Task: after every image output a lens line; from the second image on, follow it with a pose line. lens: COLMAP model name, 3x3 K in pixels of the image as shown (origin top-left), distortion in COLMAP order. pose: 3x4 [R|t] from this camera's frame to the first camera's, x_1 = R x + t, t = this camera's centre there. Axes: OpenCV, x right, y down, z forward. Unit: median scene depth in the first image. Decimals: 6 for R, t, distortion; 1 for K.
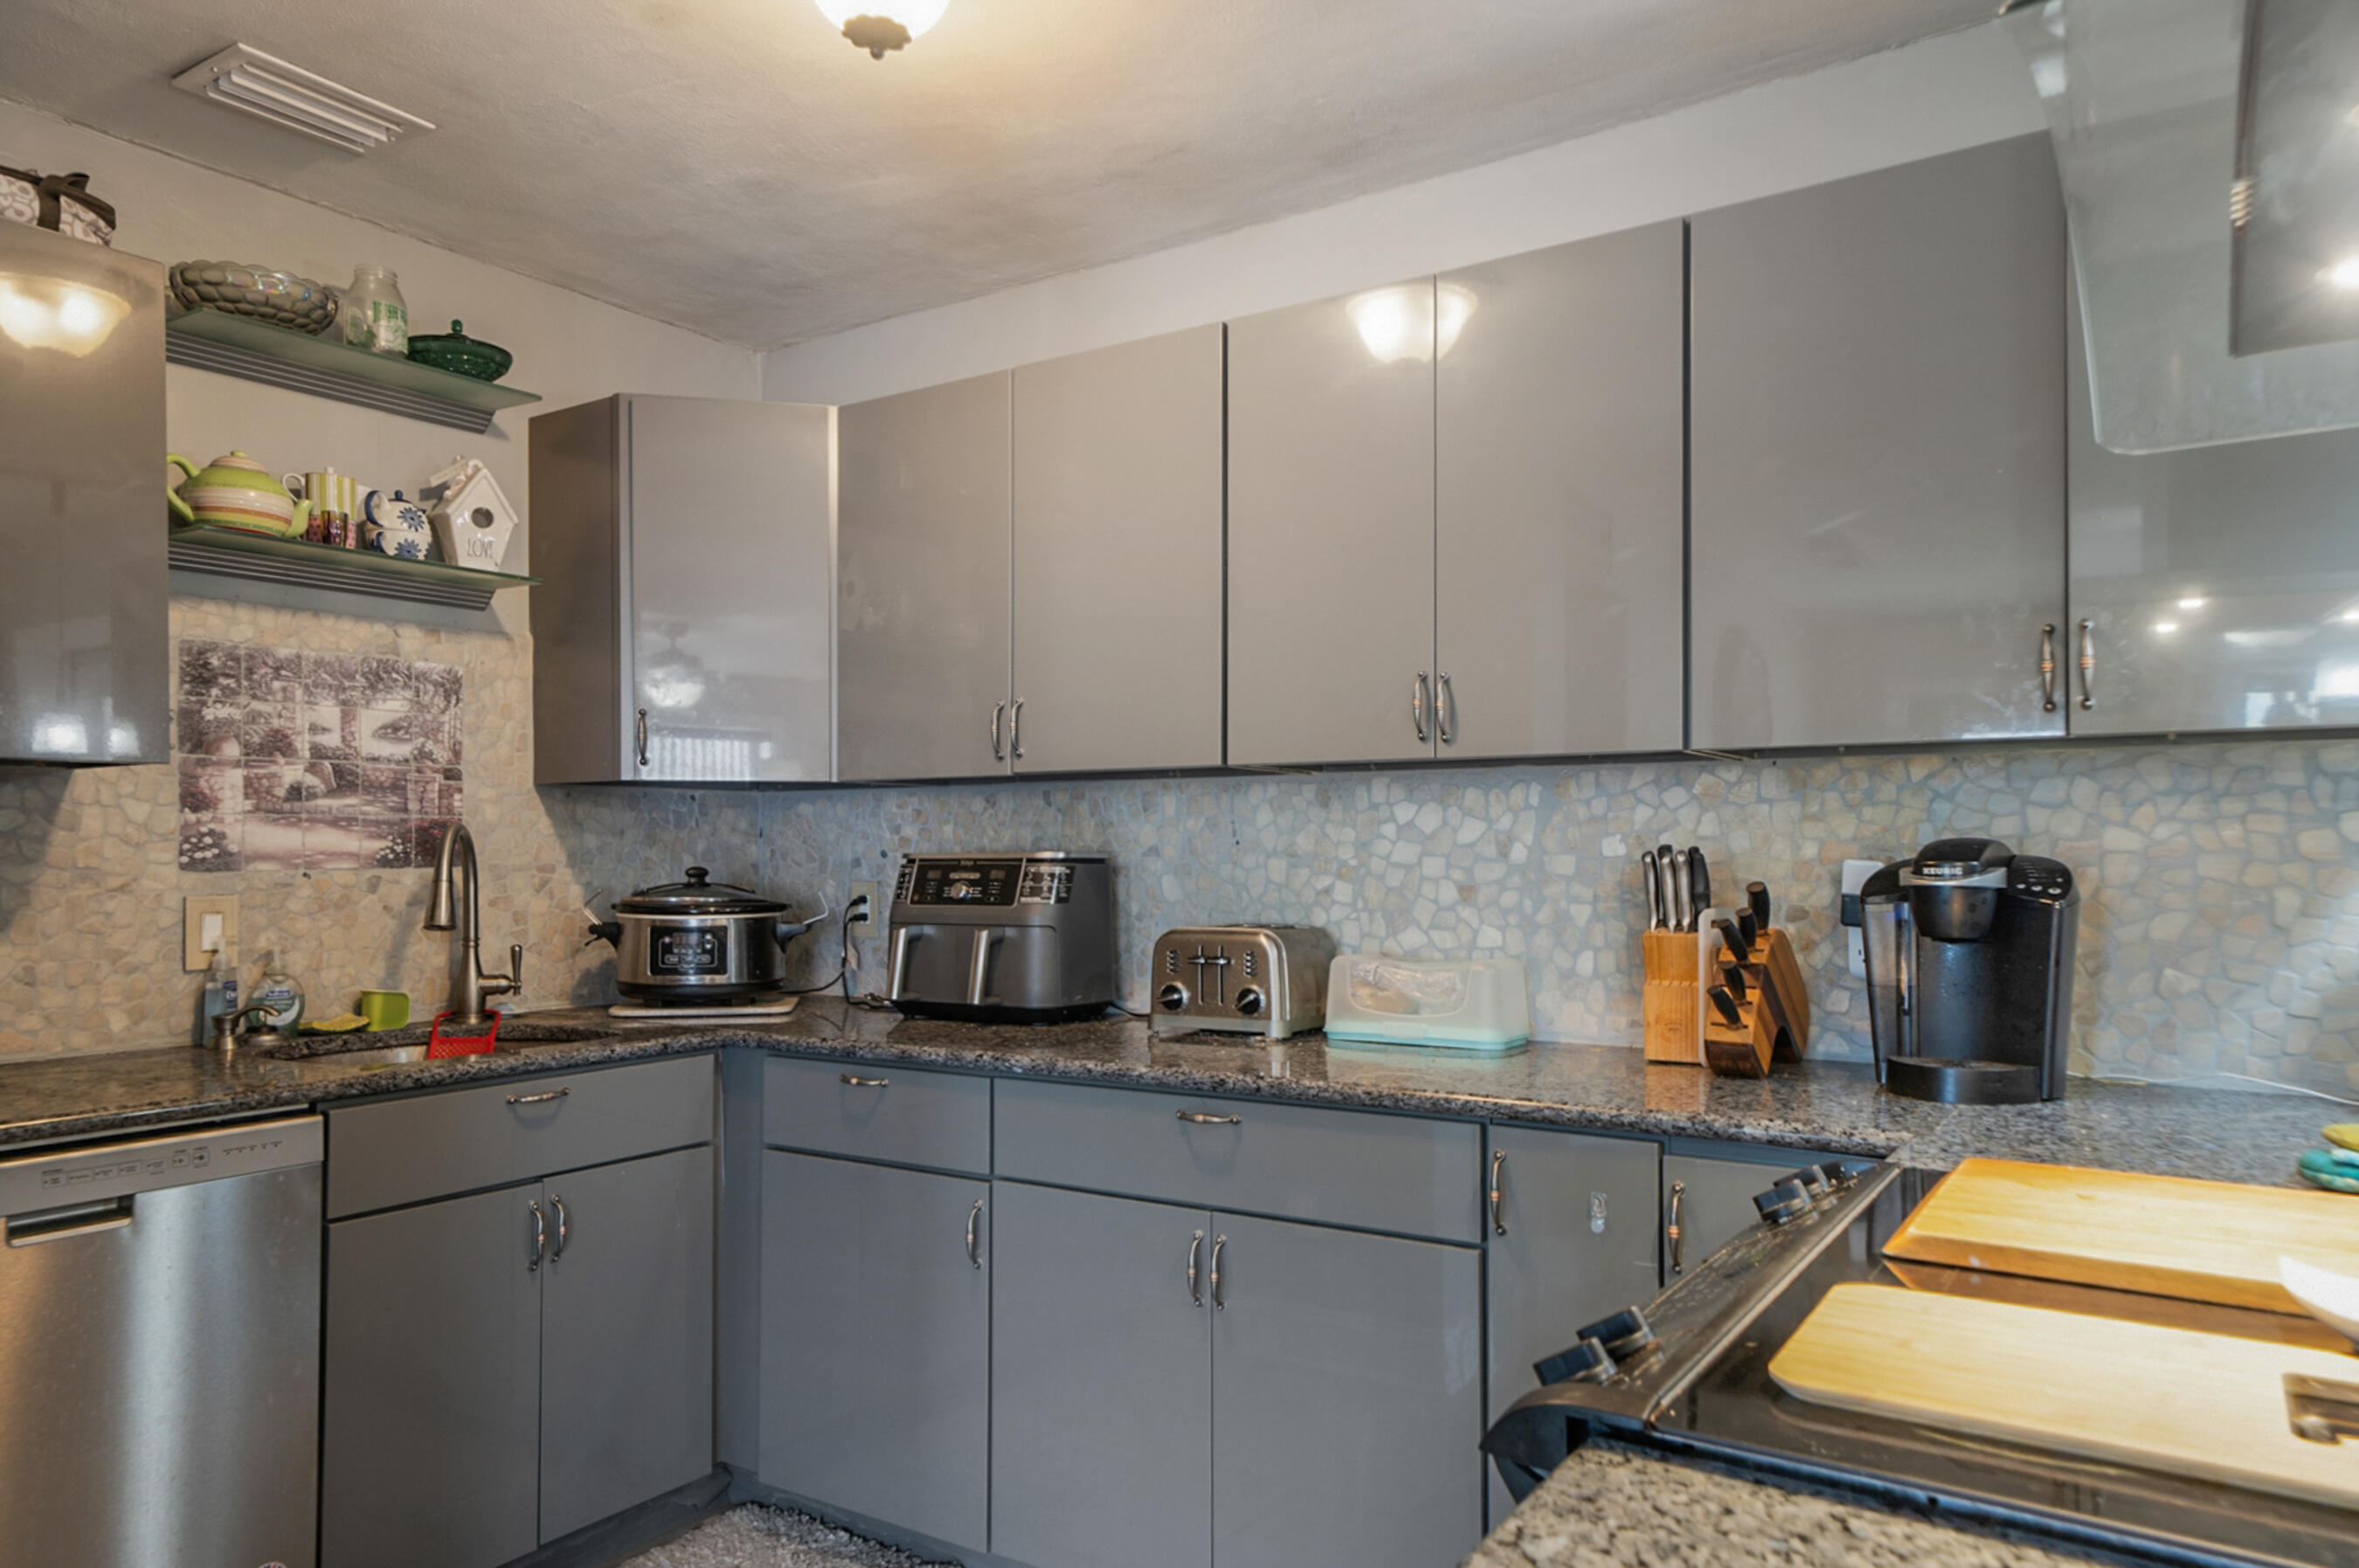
lens RADIAL K [[1523.8, 0, 1180.2], [0, 1523.8, 837.6], [0, 0, 1]] dist [0.021999, 0.000387]
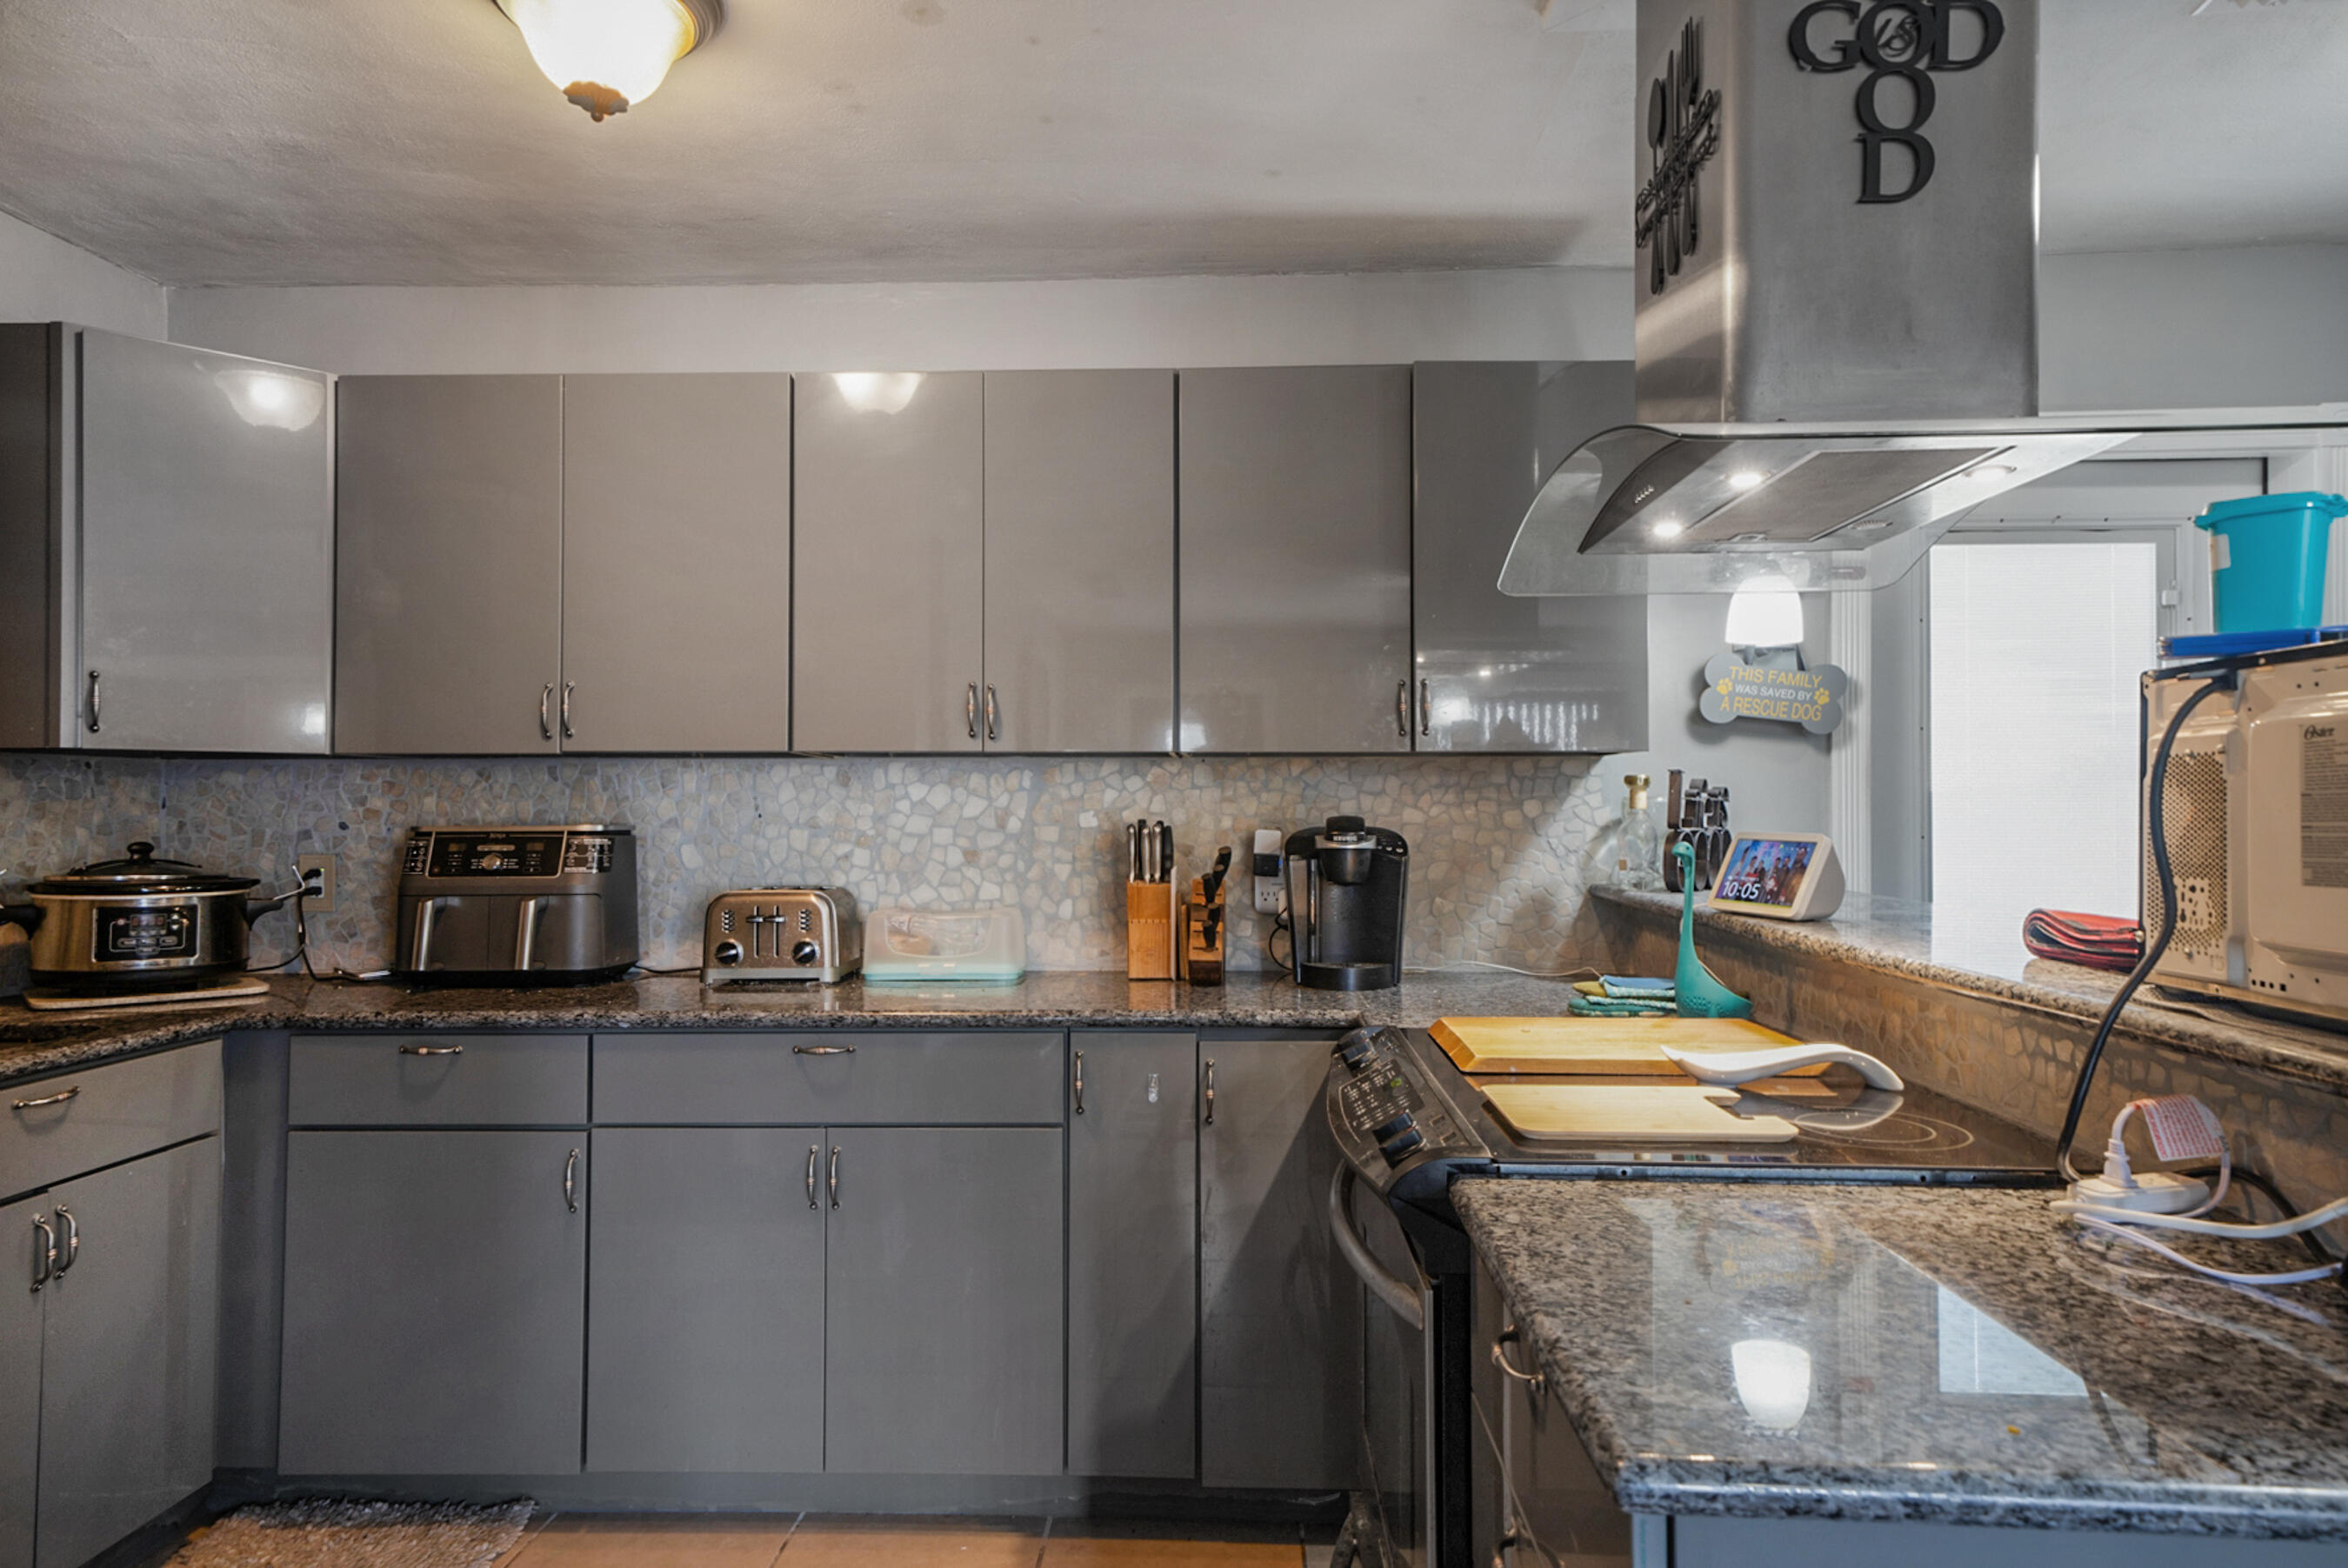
lens RADIAL K [[1387.2, 0, 1174.0], [0, 1387.2, 784.0], [0, 0, 1]] dist [0.015275, 0.002897]
pose [[0.853023, 0.010032, 0.521776, -0.254946], [-0.005104, 0.999928, -0.010881, -0.011318], [-0.521848, 0.006618, 0.853013, -0.058537]]
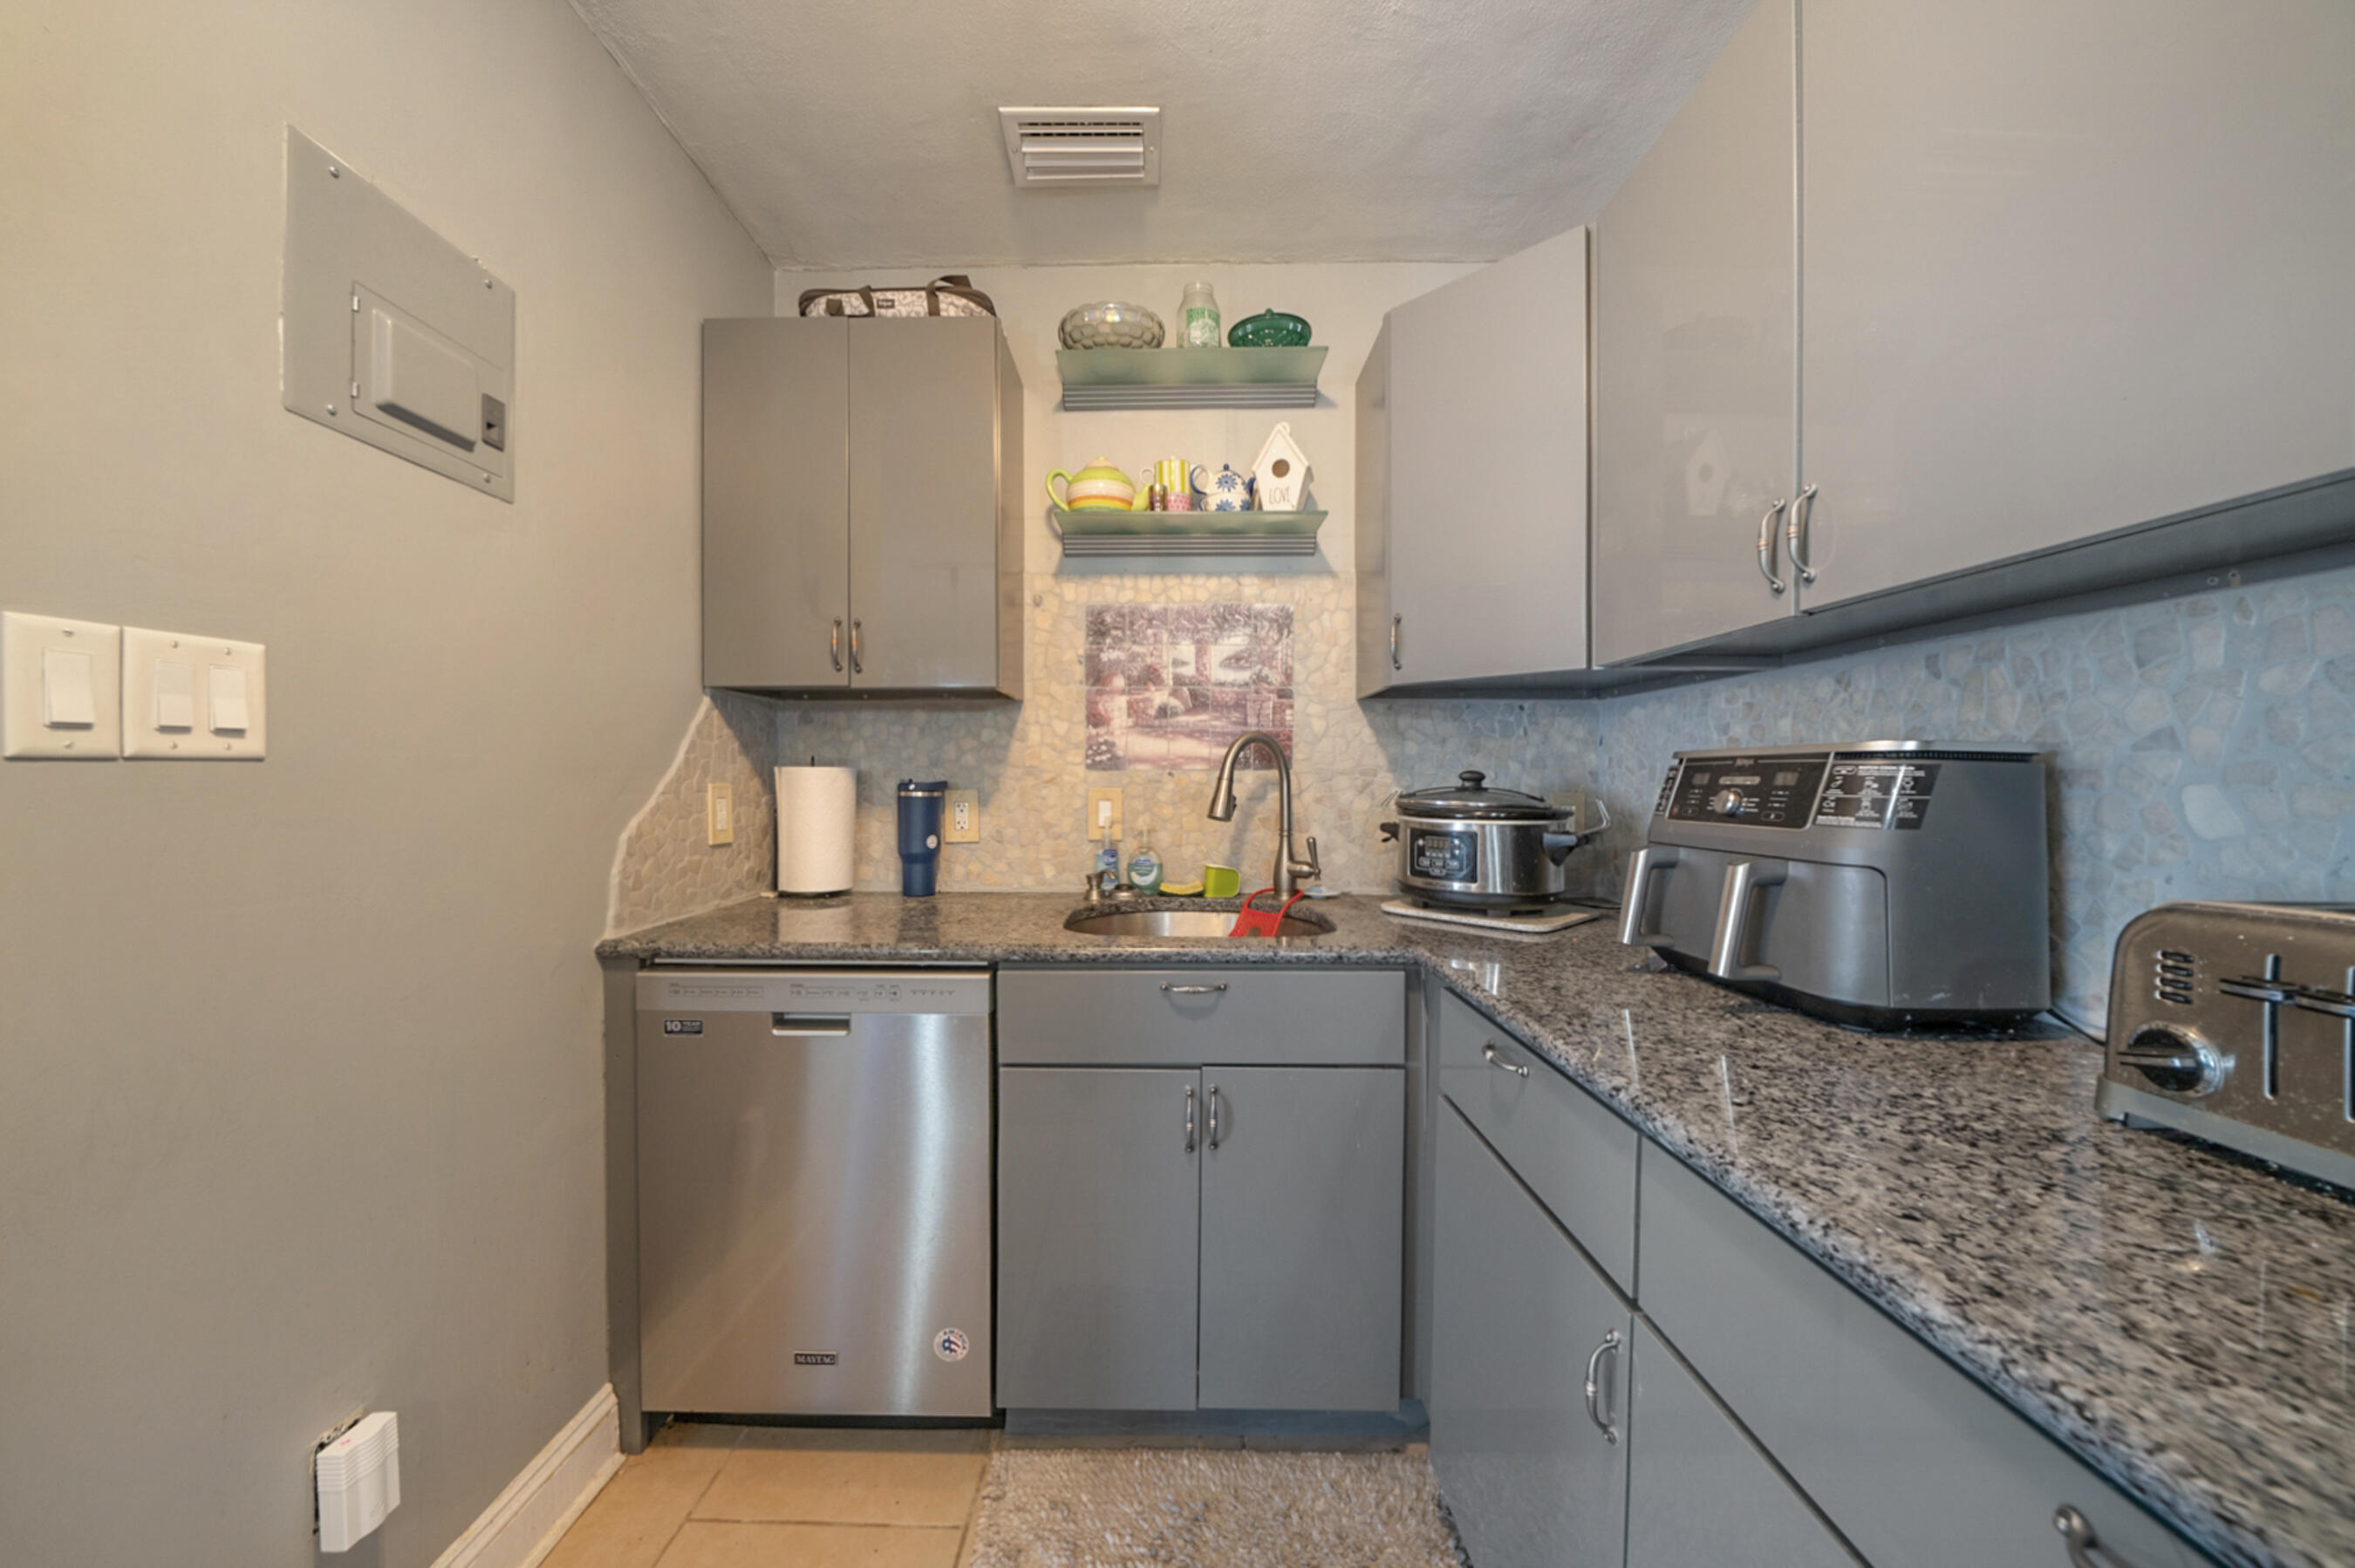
lens RADIAL K [[820.6, 0, 1174.5], [0, 820.6, 793.2], [0, 0, 1]] dist [-0.023215, -0.000041]
pose [[0.549596, 0.022814, -0.835119, 0.025032], [0.000142, 0.999625, 0.027401, 0.021594], [0.835431, -0.015178, 0.549386, 0.617015]]
